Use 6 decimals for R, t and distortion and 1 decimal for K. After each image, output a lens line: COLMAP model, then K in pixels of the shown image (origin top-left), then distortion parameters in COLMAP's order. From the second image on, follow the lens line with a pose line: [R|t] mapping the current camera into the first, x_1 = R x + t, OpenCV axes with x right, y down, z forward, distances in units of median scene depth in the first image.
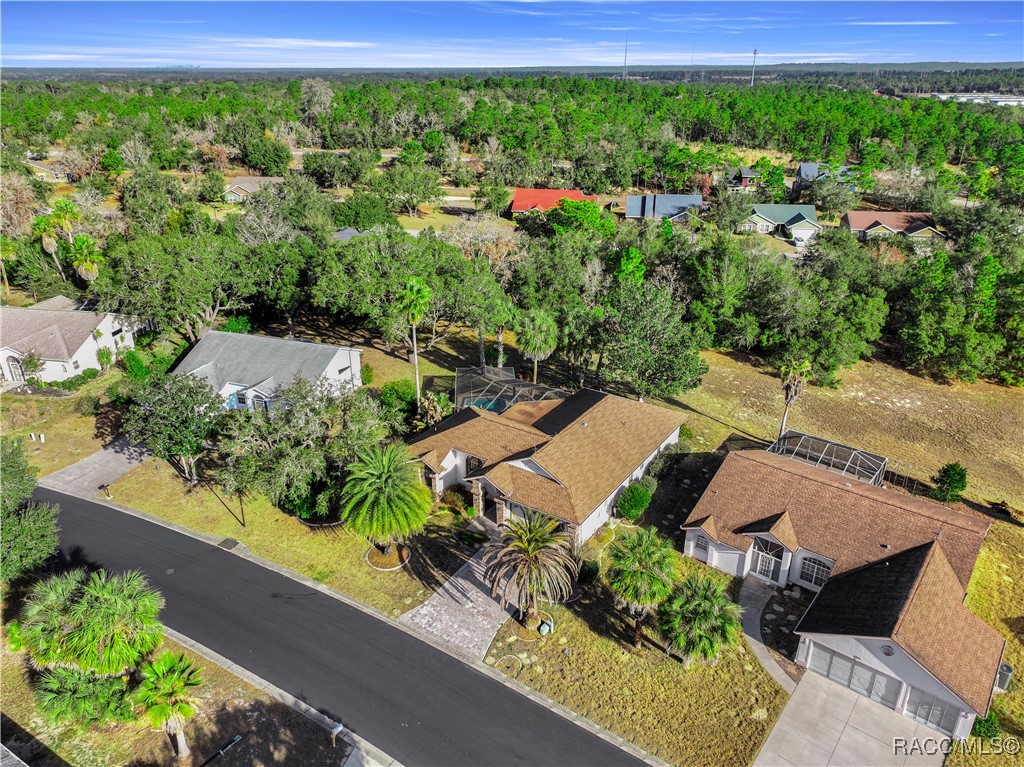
lens RADIAL K [[722.1, 0, 515.5], [0, 722.1, 380.9], [0, 0, 1]] dist [-0.003286, 0.023854]
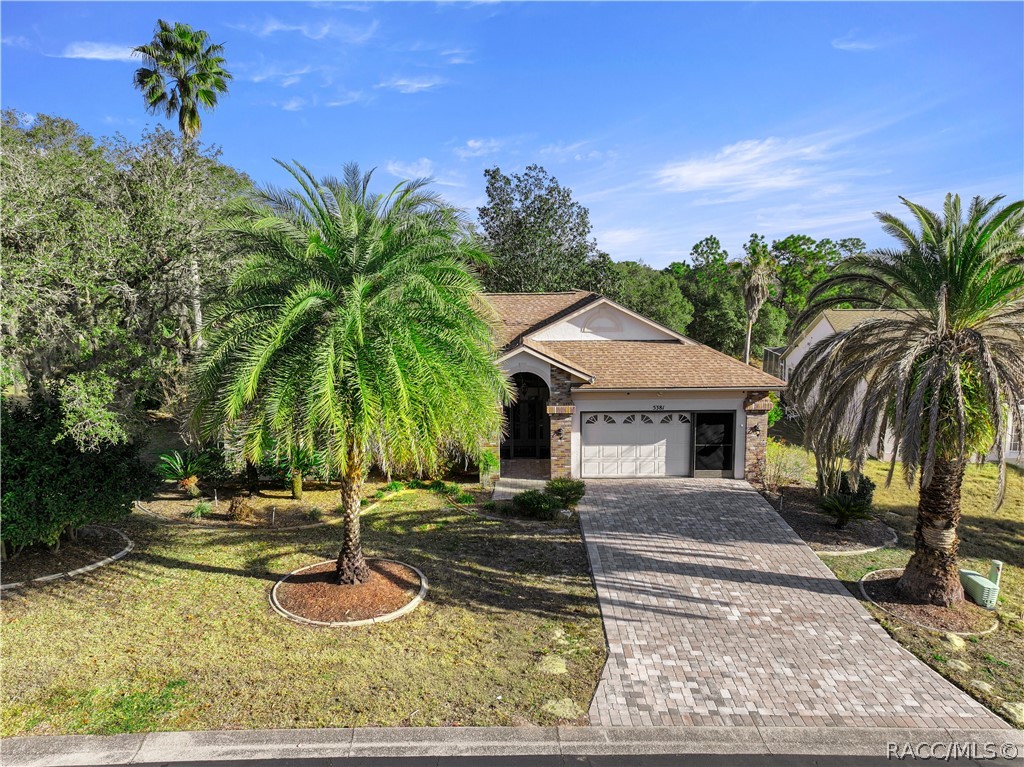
lens RADIAL K [[722.1, 0, 515.5], [0, 722.1, 380.9], [0, 0, 1]] dist [-0.003286, 0.023854]
pose [[0.834735, -0.082293, 0.544468, -0.182259], [0.227041, 0.952246, -0.204156, 0.158525], [-0.501667, 0.294032, 0.813557, 0.471666]]
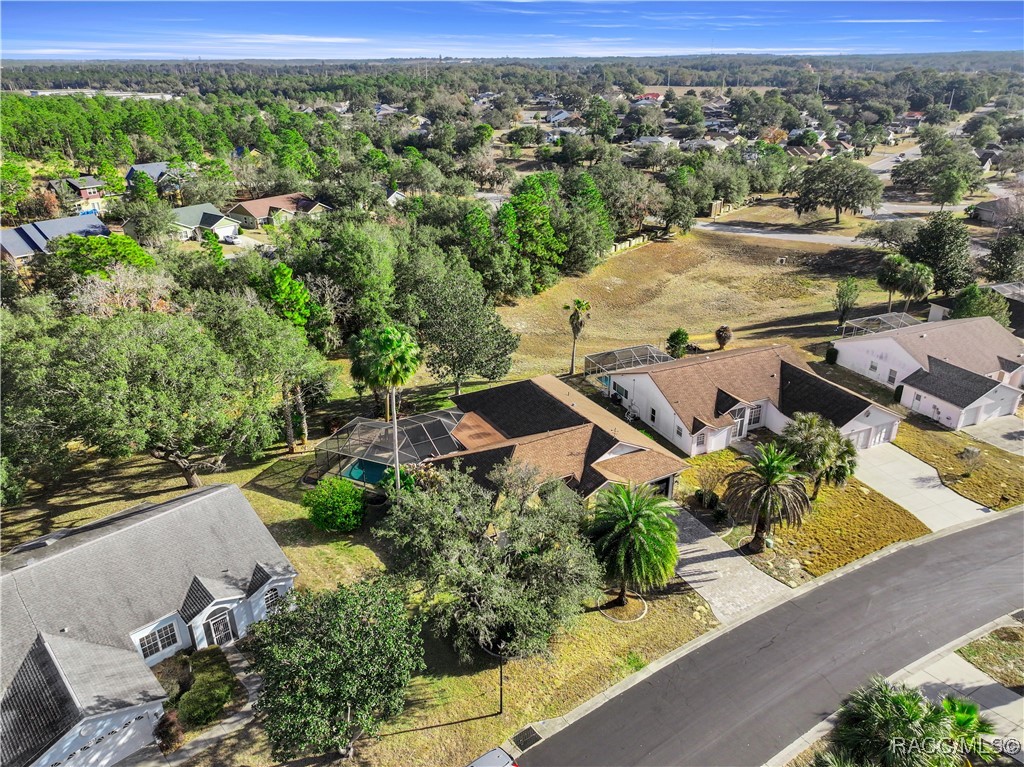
lens RADIAL K [[722.1, 0, 515.5], [0, 722.1, 380.9], [0, 0, 1]] dist [-0.003286, 0.023854]
pose [[0.448668, -0.365686, 0.815457, -0.573505], [0.362464, 0.908496, 0.207980, -0.160188], [-0.816894, 0.202260, 0.540161, 0.383059]]
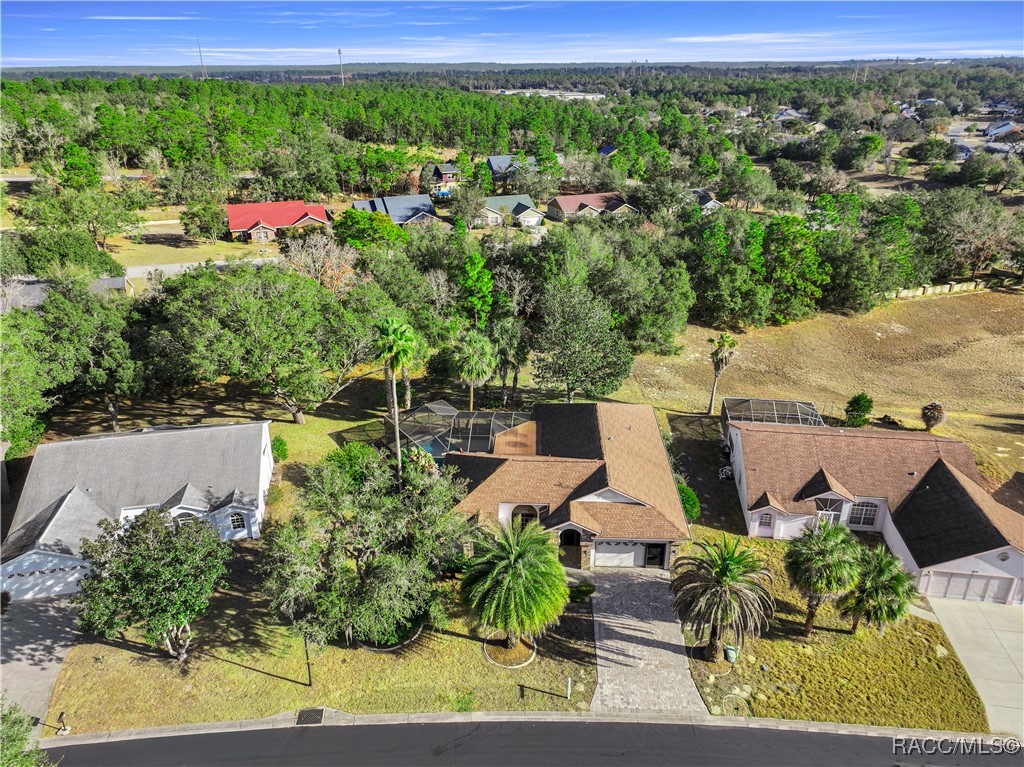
lens RADIAL K [[722.1, 0, 515.5], [0, 722.1, 380.9], [0, 0, 1]] dist [-0.003286, 0.023854]
pose [[0.857162, -0.210773, 0.469945, -0.333760], [0.210715, 0.976086, 0.053444, -0.068845], [-0.469971, 0.053215, 0.881076, 0.162757]]
